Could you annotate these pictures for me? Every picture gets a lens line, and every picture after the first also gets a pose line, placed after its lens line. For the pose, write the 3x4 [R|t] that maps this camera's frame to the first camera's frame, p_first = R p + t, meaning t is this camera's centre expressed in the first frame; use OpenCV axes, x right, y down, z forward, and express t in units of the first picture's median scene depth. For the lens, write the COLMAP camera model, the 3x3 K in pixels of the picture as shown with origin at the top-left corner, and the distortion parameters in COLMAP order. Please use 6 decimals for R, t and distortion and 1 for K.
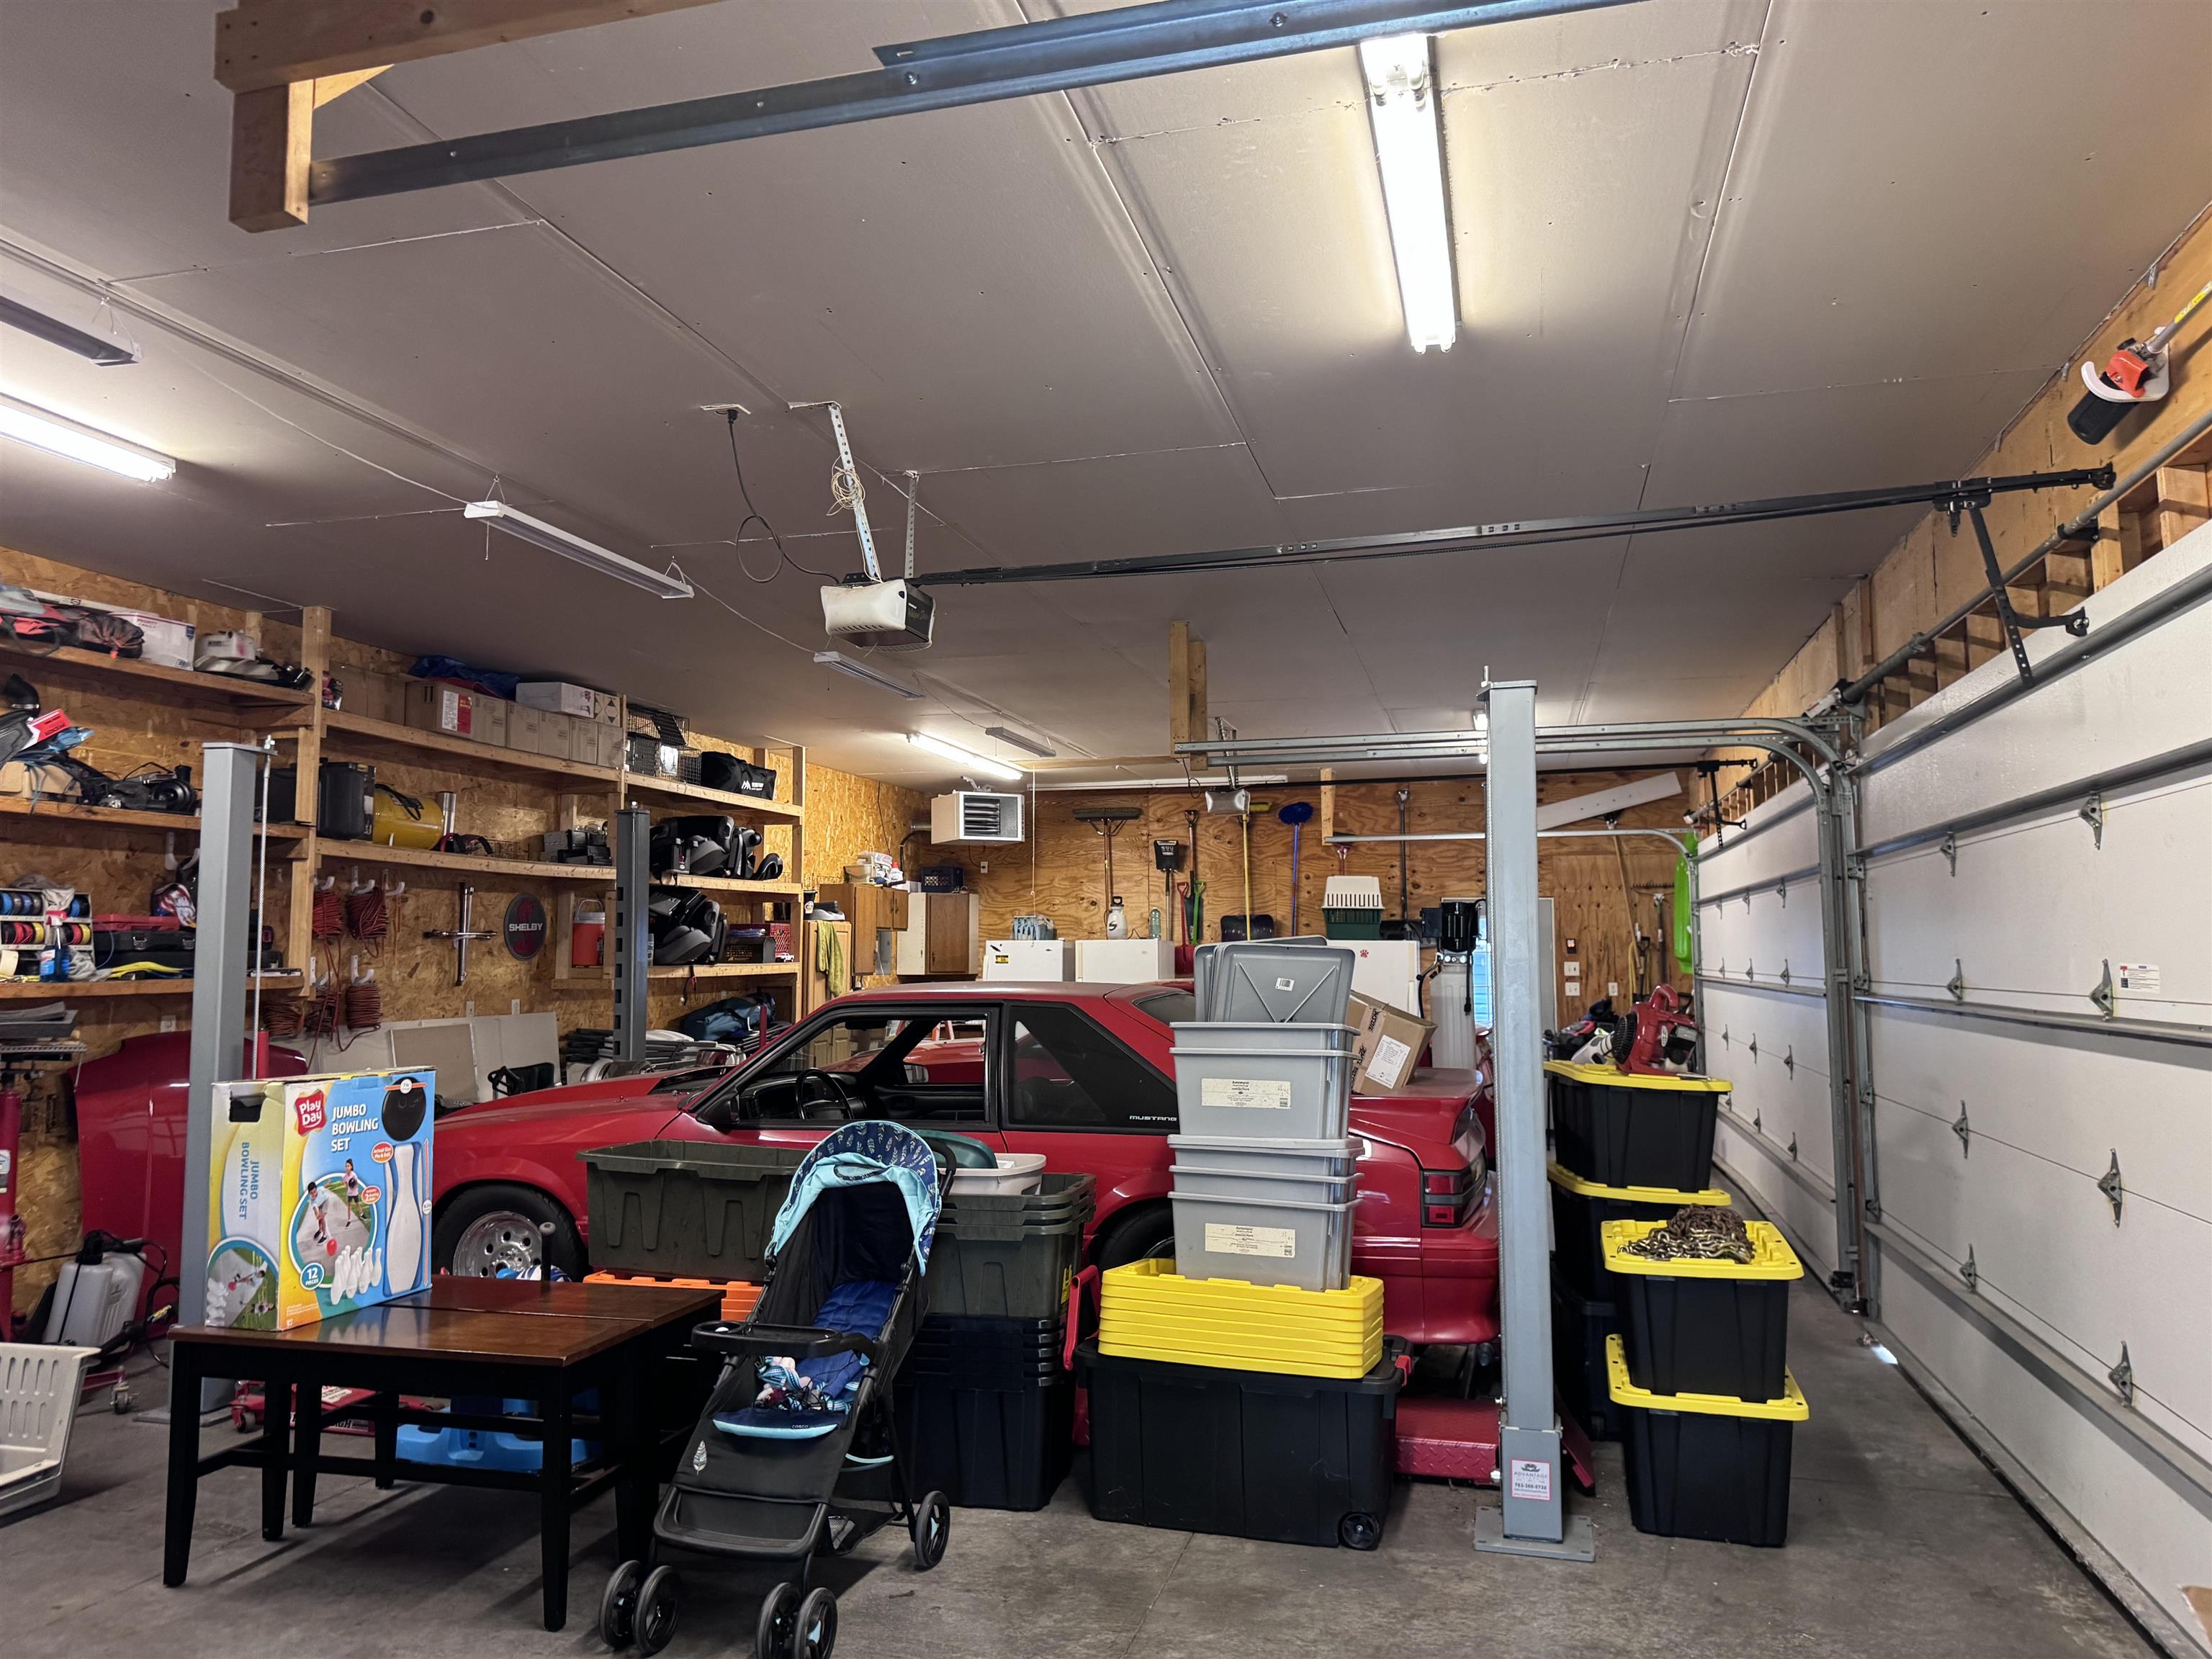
lens RADIAL K [[1533.9, 0, 1107.0], [0, 1533.9, 835.2], [0, 0, 1]] dist [0.008856, 0.002033]
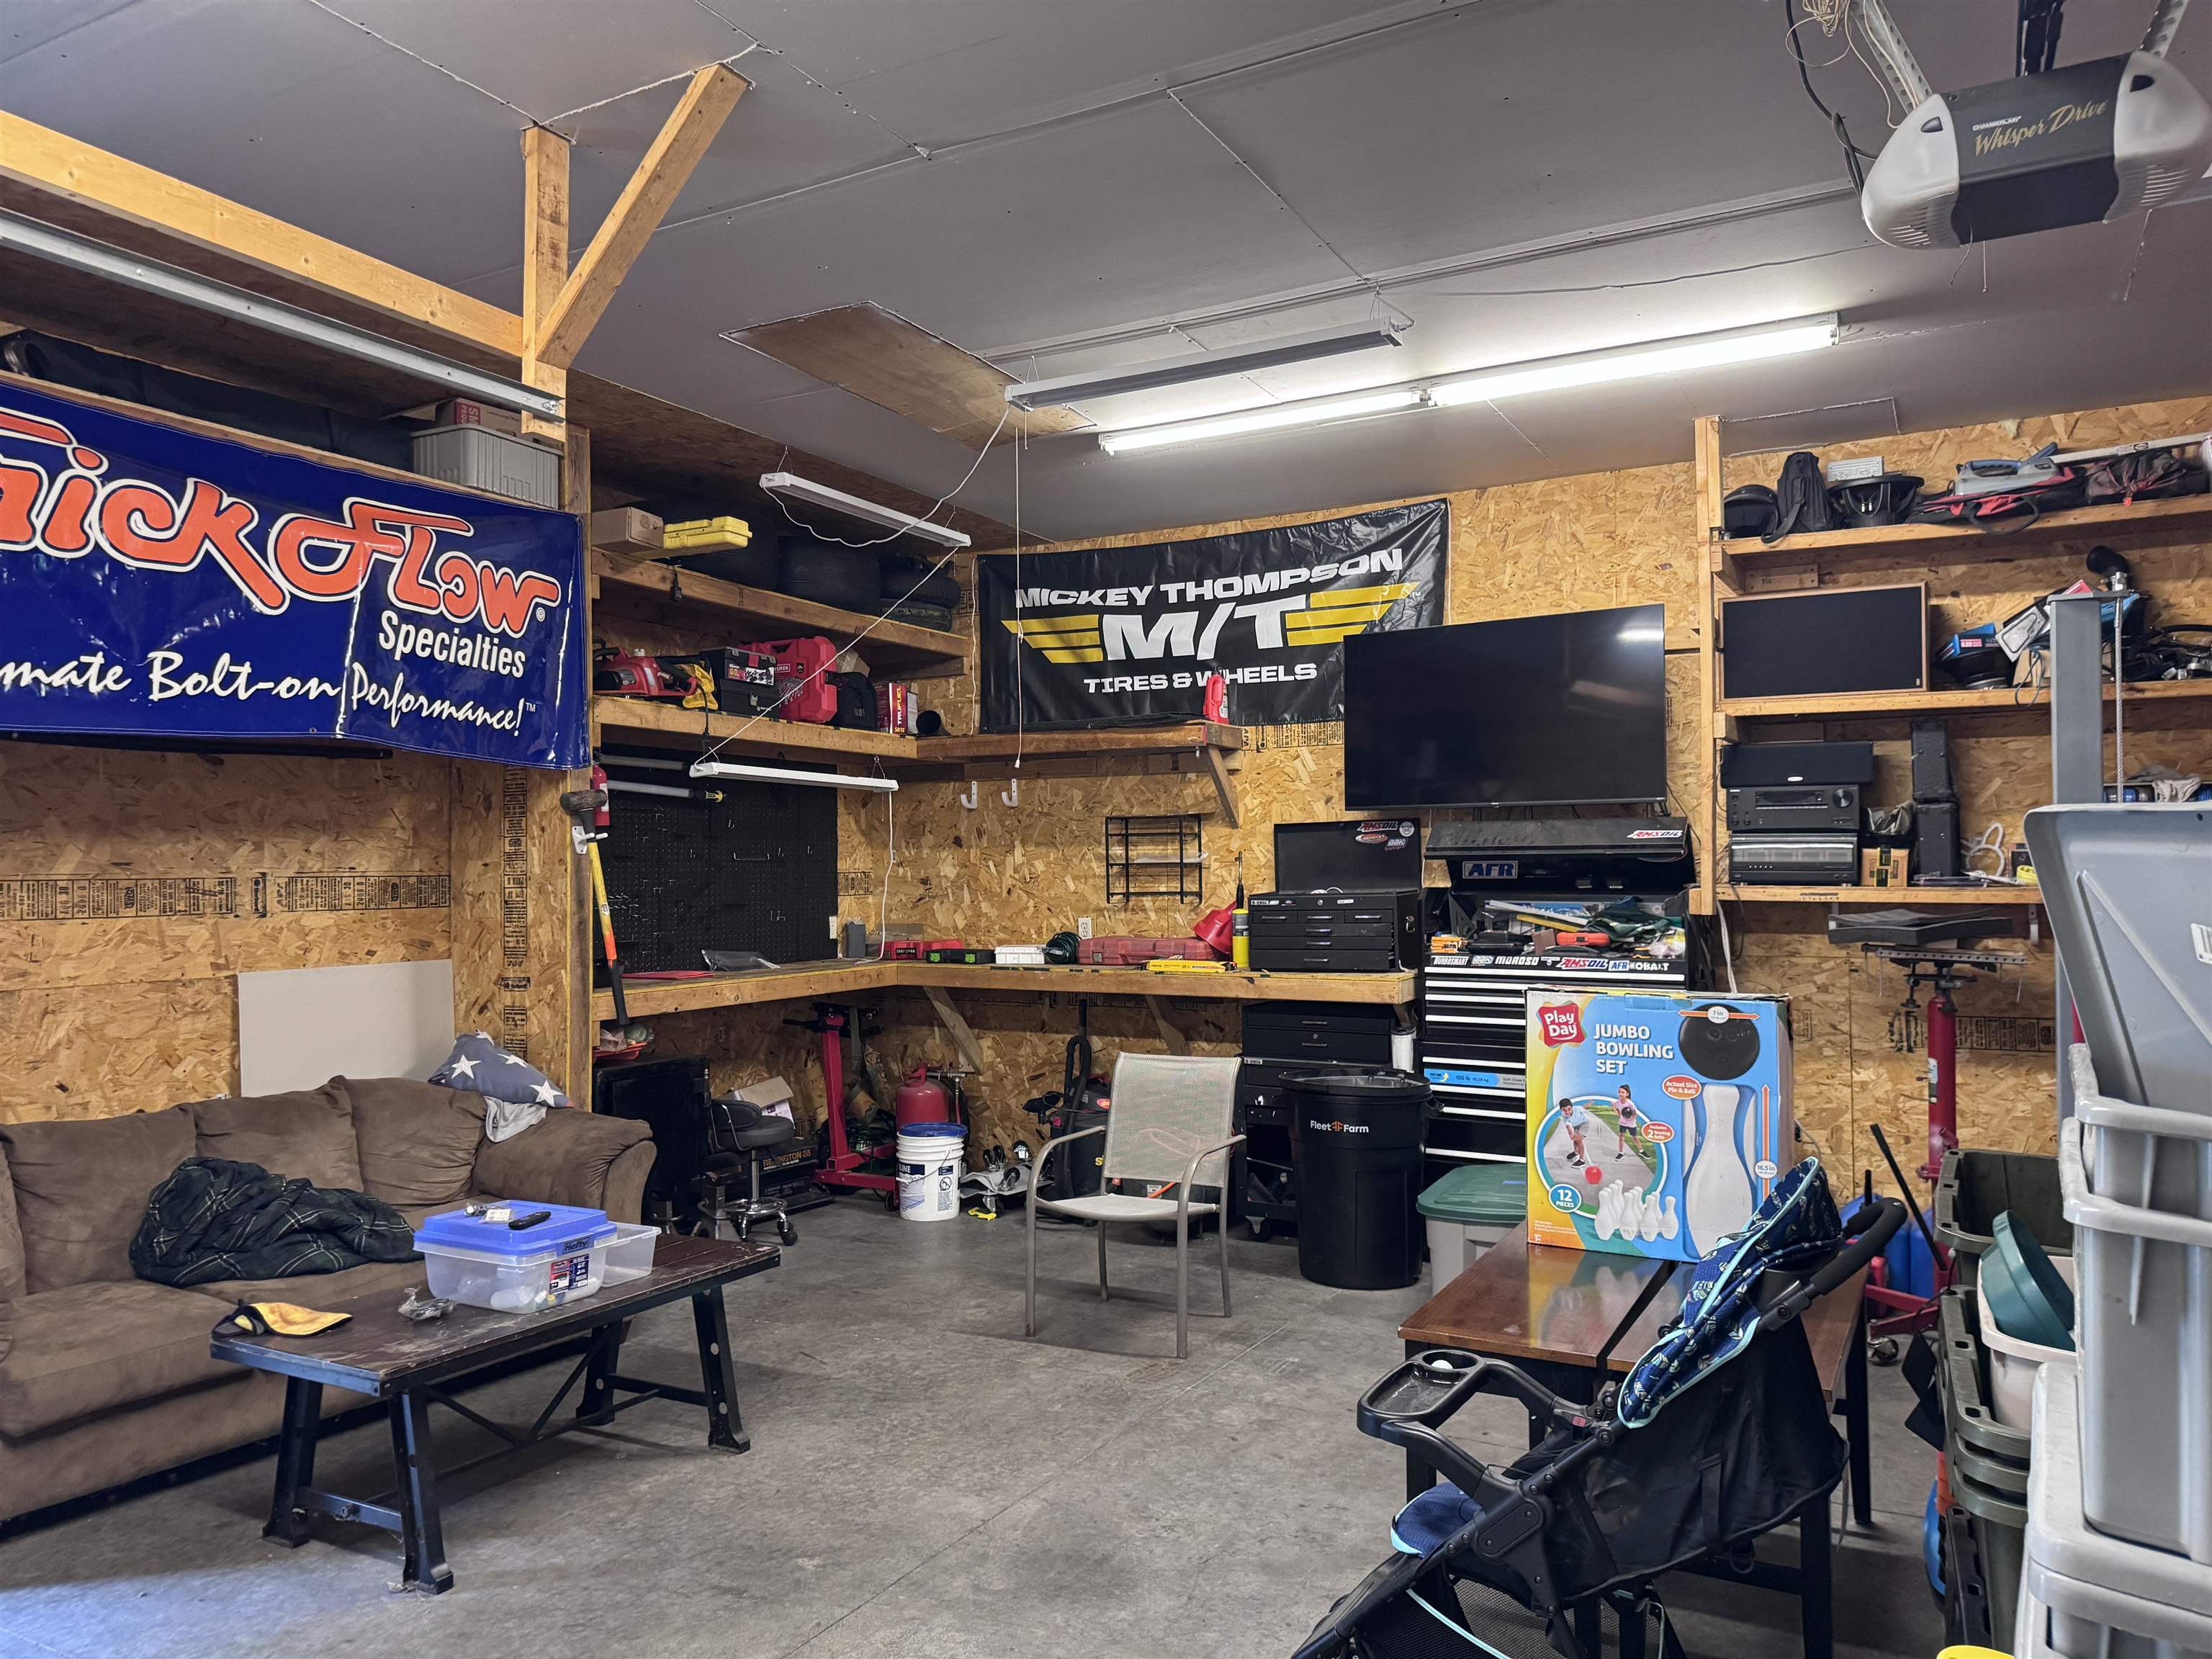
lens RADIAL K [[1533.9, 0, 1112.7], [0, 1533.9, 832.0], [0, 0, 1]] dist [0.008856, 0.002033]
pose [[-0.279289, -0.026392, -0.959844, 0.448394], [0.084385, 0.995080, -0.051914, 0.085162], [0.956492, -0.095496, -0.275688, 0.970262]]
